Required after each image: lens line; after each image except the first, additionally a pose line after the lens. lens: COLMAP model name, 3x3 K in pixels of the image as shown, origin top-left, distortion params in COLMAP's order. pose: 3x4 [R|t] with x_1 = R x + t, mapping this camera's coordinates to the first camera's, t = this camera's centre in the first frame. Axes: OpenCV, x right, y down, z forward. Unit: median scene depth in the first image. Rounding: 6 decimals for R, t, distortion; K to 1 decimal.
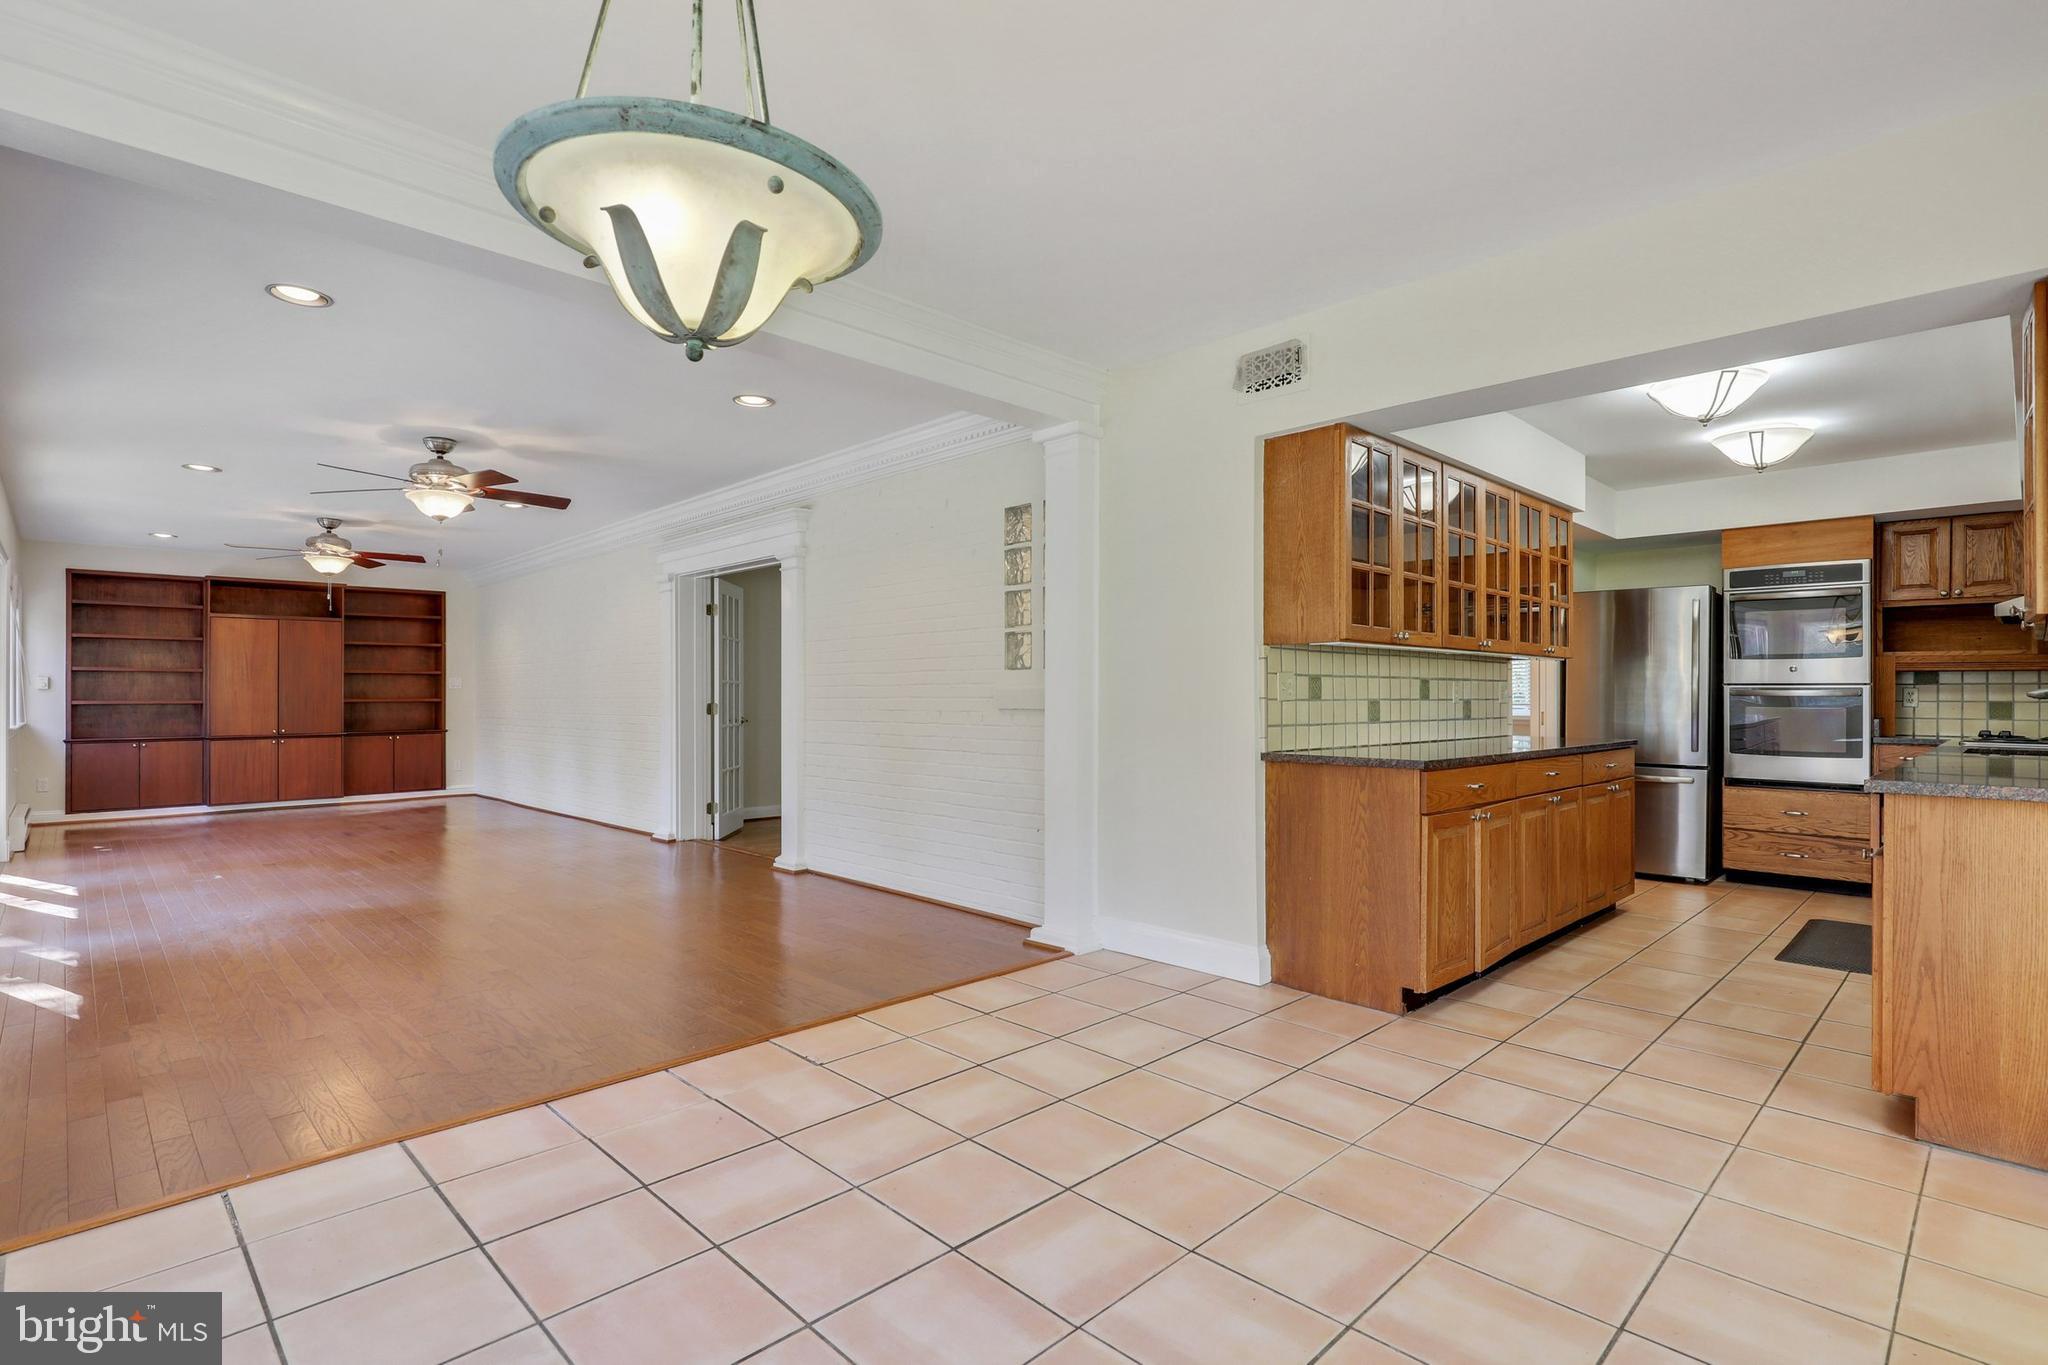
lens RADIAL K [[904.7, 0, 970.8], [0, 904.7, 696.1], [0, 0, 1]] dist [0.005166, 0.001103]
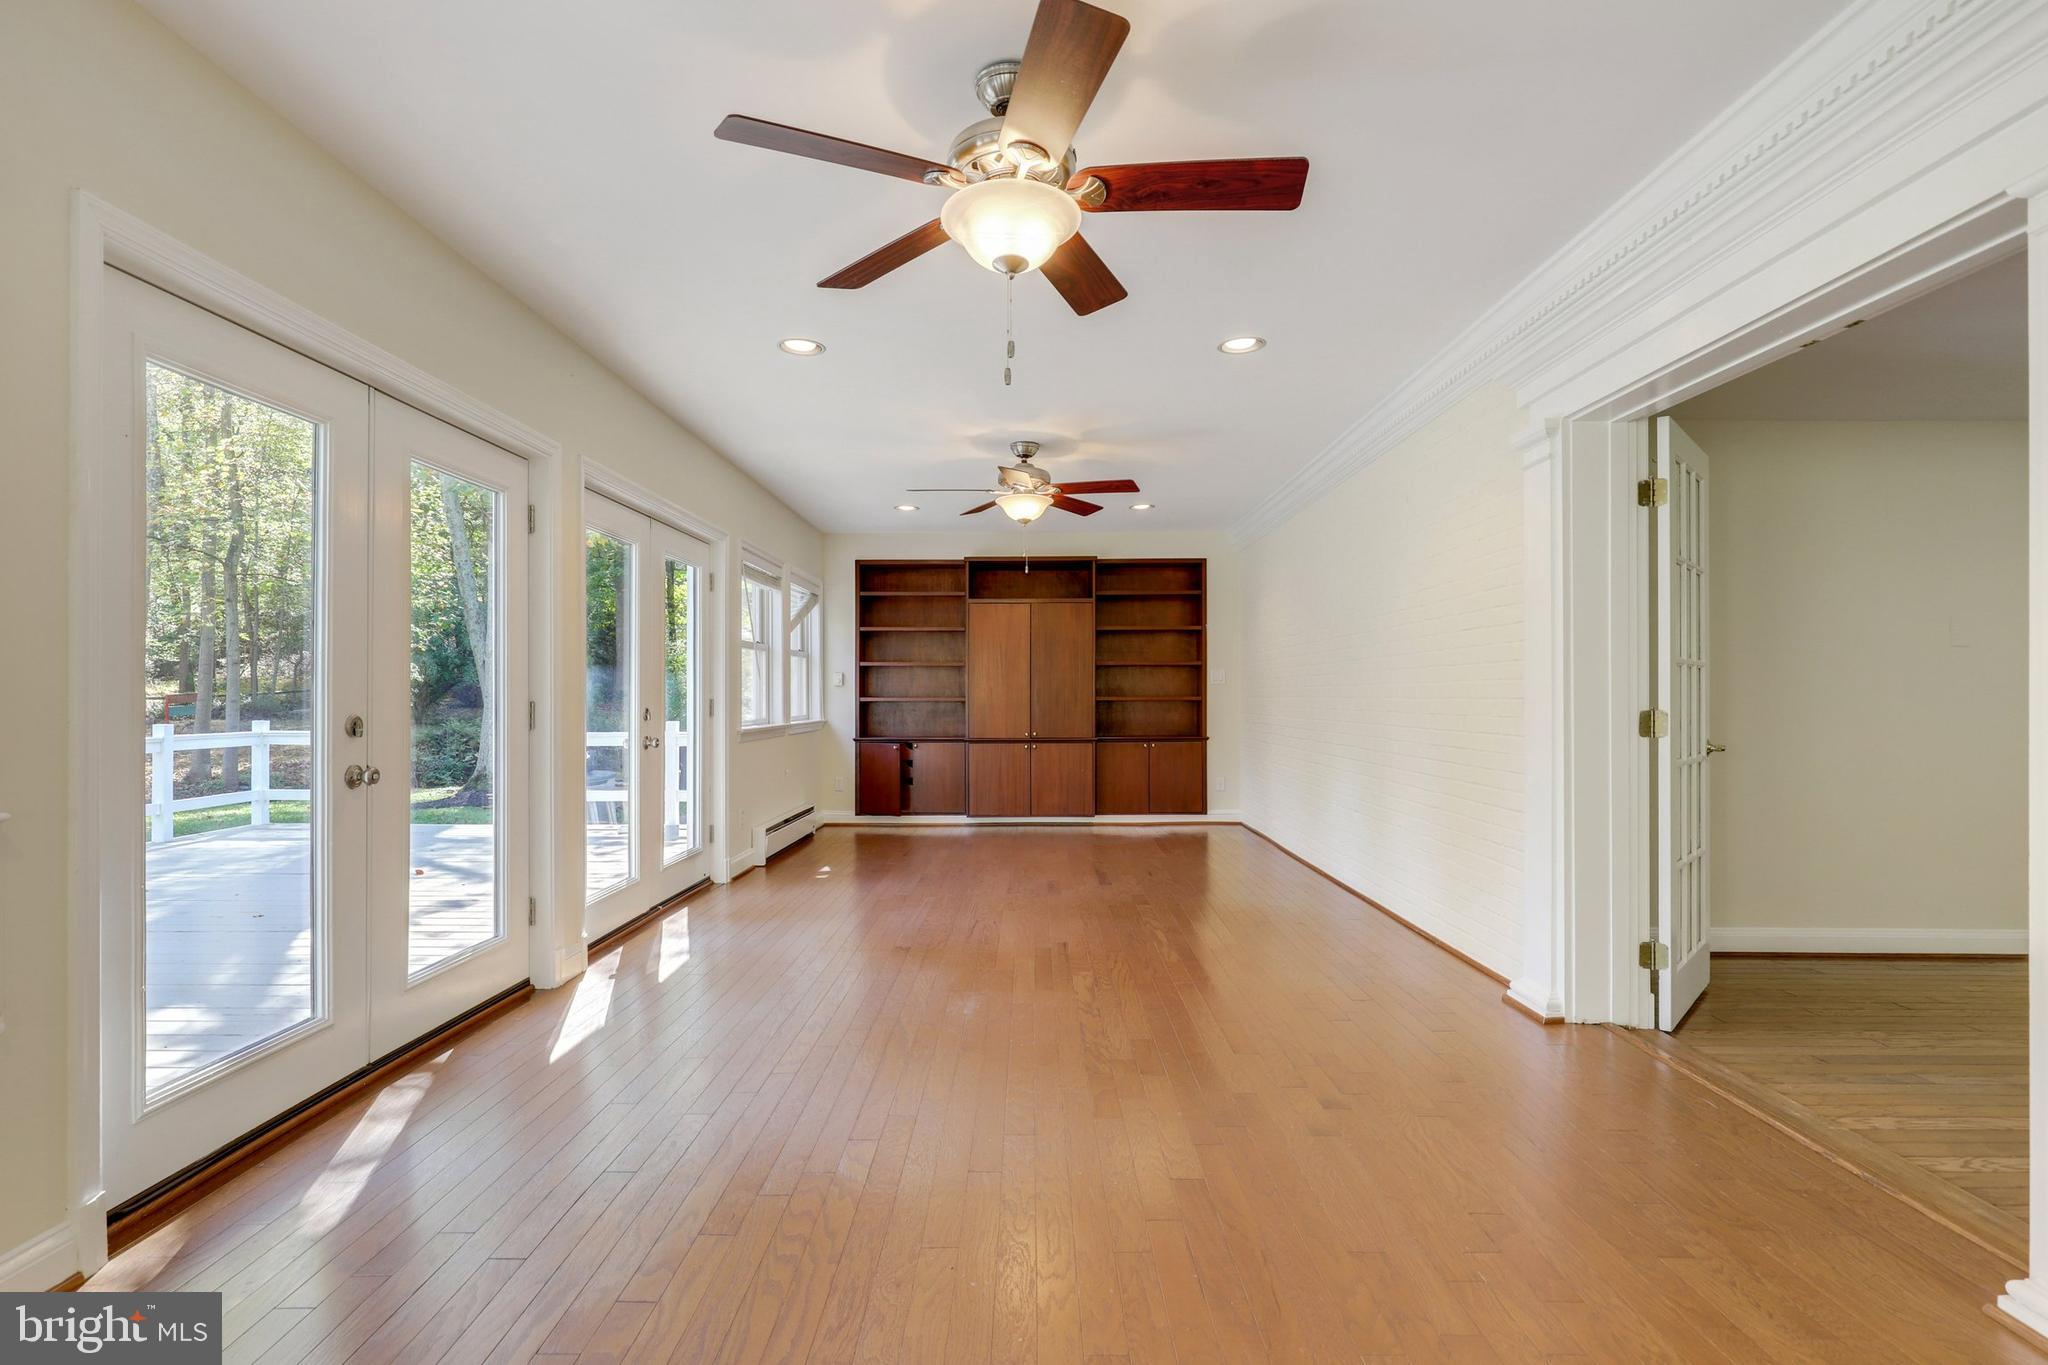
lens RADIAL K [[959.1, 0, 1044.7], [0, 959.1, 689.9], [0, 0, 1]] dist [0.001128, 0.000183]
pose [[0.730539, -0.001800, -0.682869, -0.143963], [-0.000975, 0.999993, -0.003679, 0.000254], [0.682870, 0.003353, 0.730532, 0.365168]]
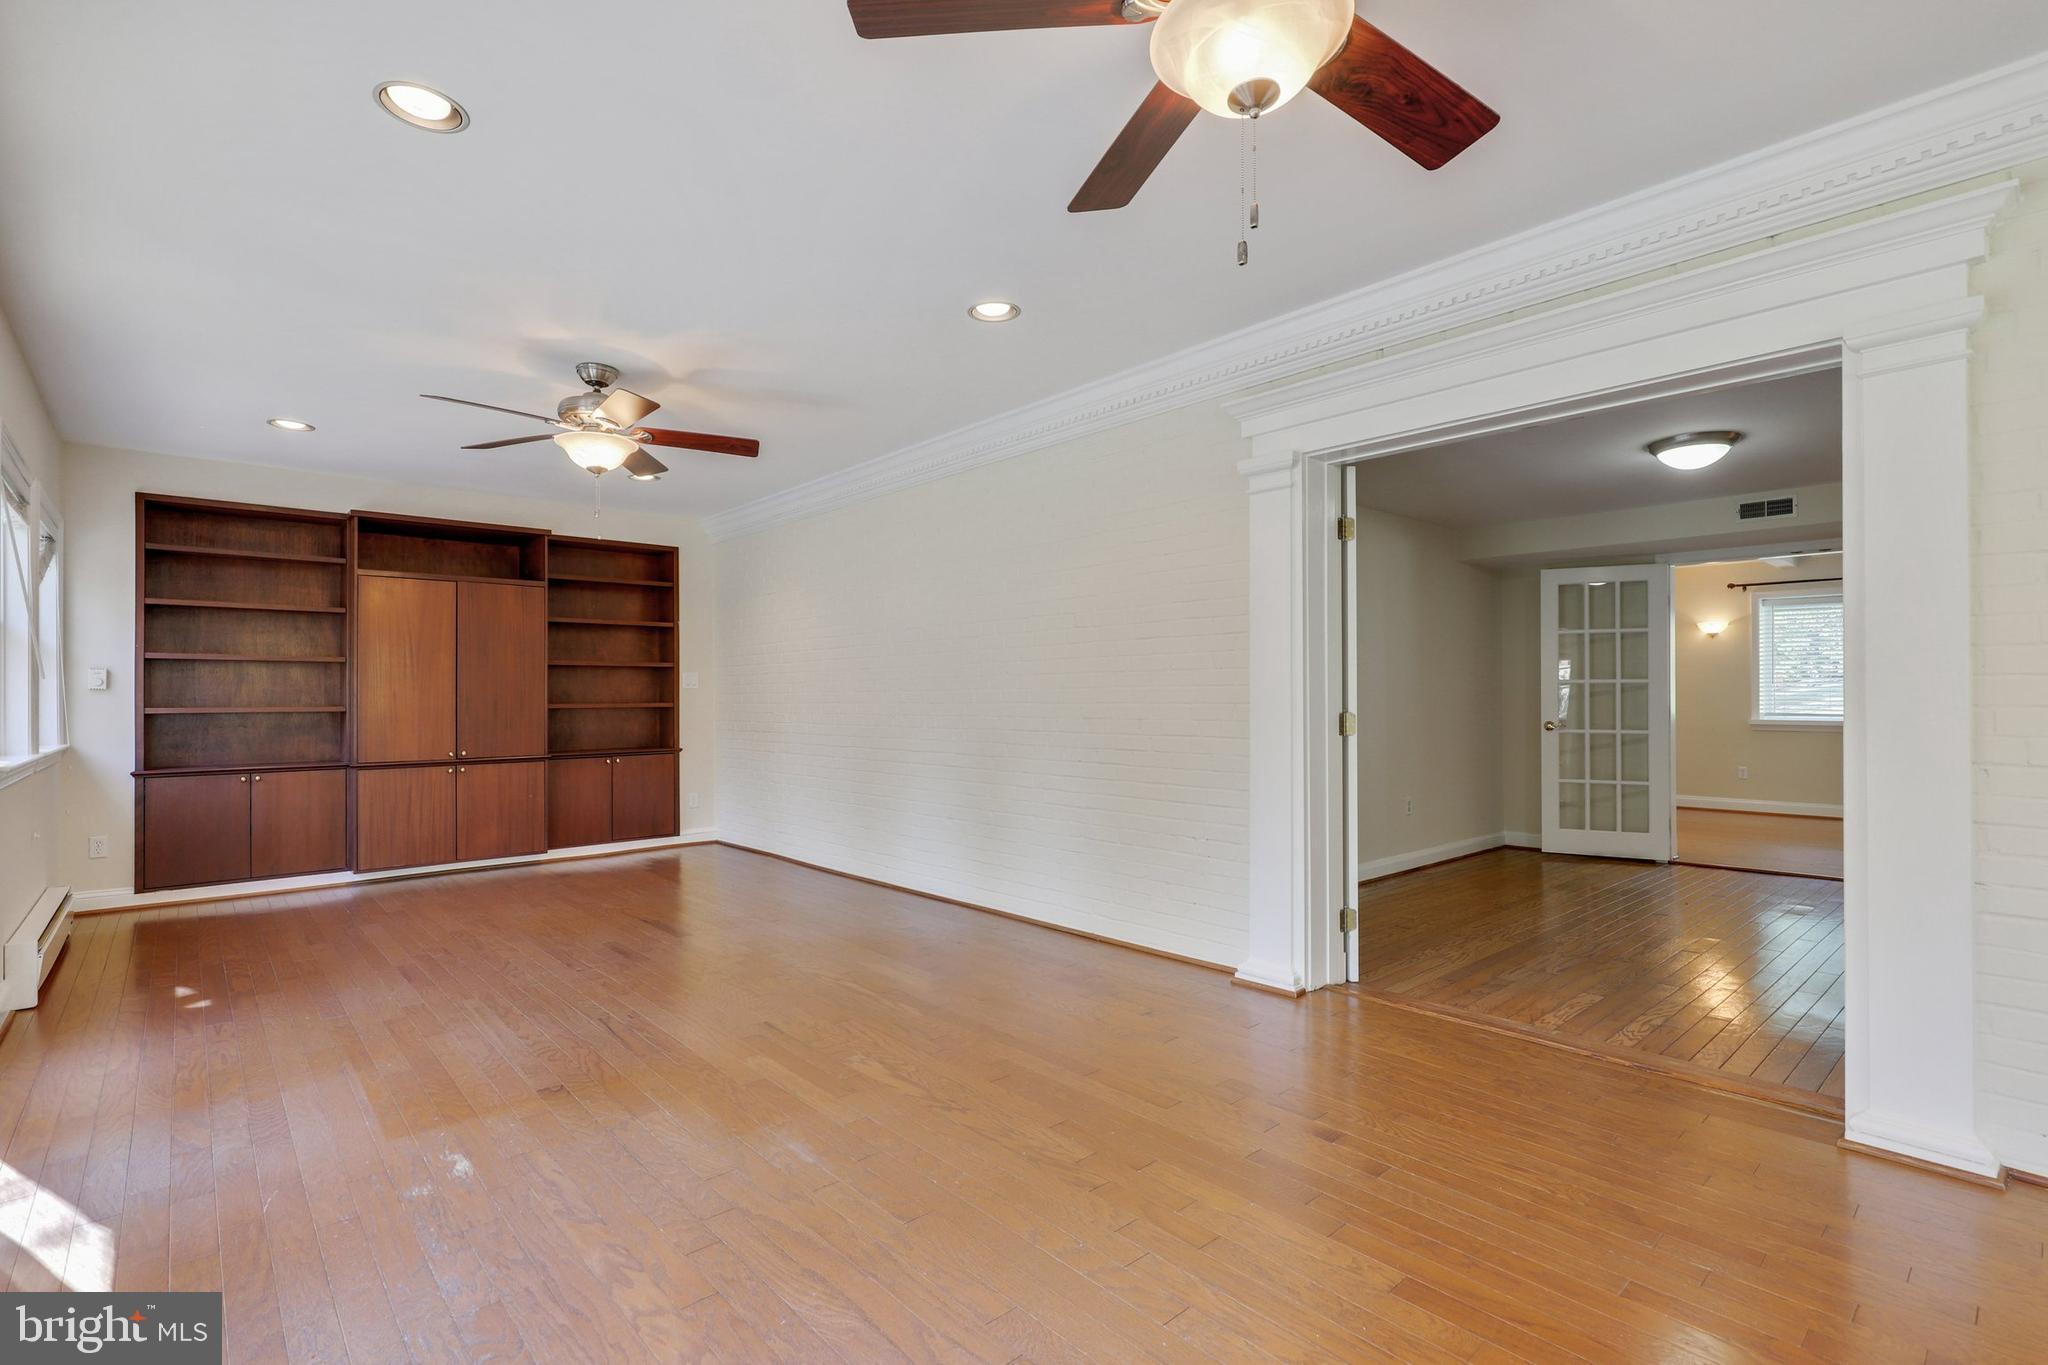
lens RADIAL K [[921.5, 0, 1027.3], [0, 921.5, 696.9], [0, 0, 1]] dist [0.007827, -0.001661]
pose [[0.999332, -0.002156, -0.036470, -0.344414], [0.002123, 0.999997, -0.000920, -0.000690], [0.036471, 0.000842, 0.999334, 0.369425]]
